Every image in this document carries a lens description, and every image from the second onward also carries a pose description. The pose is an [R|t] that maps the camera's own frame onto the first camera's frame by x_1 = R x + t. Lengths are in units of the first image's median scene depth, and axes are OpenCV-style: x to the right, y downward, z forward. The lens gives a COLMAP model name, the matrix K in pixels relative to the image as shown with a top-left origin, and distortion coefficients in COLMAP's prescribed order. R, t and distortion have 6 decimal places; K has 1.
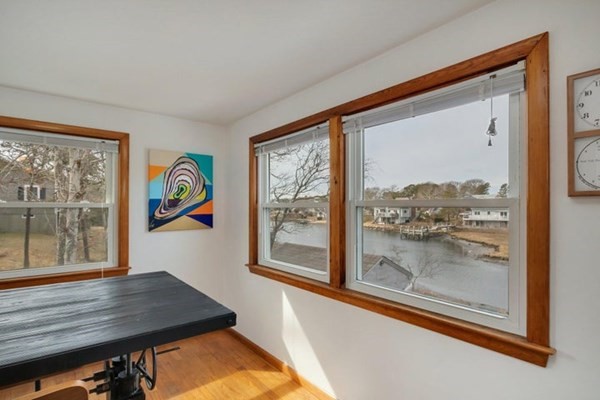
lens RADIAL K [[300.9, 0, 303.5], [0, 300.9, 206.1], [0, 0, 1]] dist [-0.005144, 0.000240]
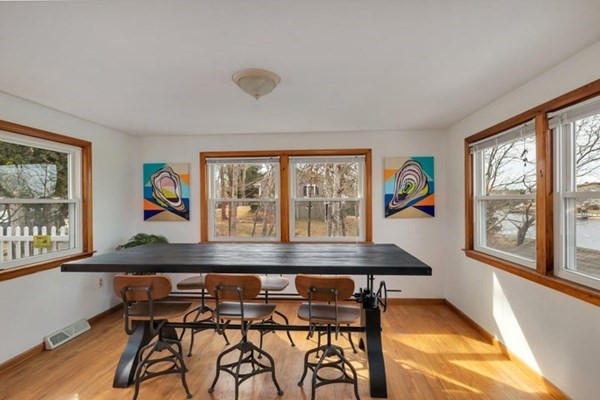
lens RADIAL K [[300.9, 0, 302.8], [0, 300.9, 201.4], [0, 0, 1]] dist [-0.005144, 0.000240]
pose [[0.725469, -0.005964, -0.688229, 0.168452], [0.013339, 0.999896, 0.005397, -0.003137], [0.688126, -0.013096, 0.725473, -0.270637]]
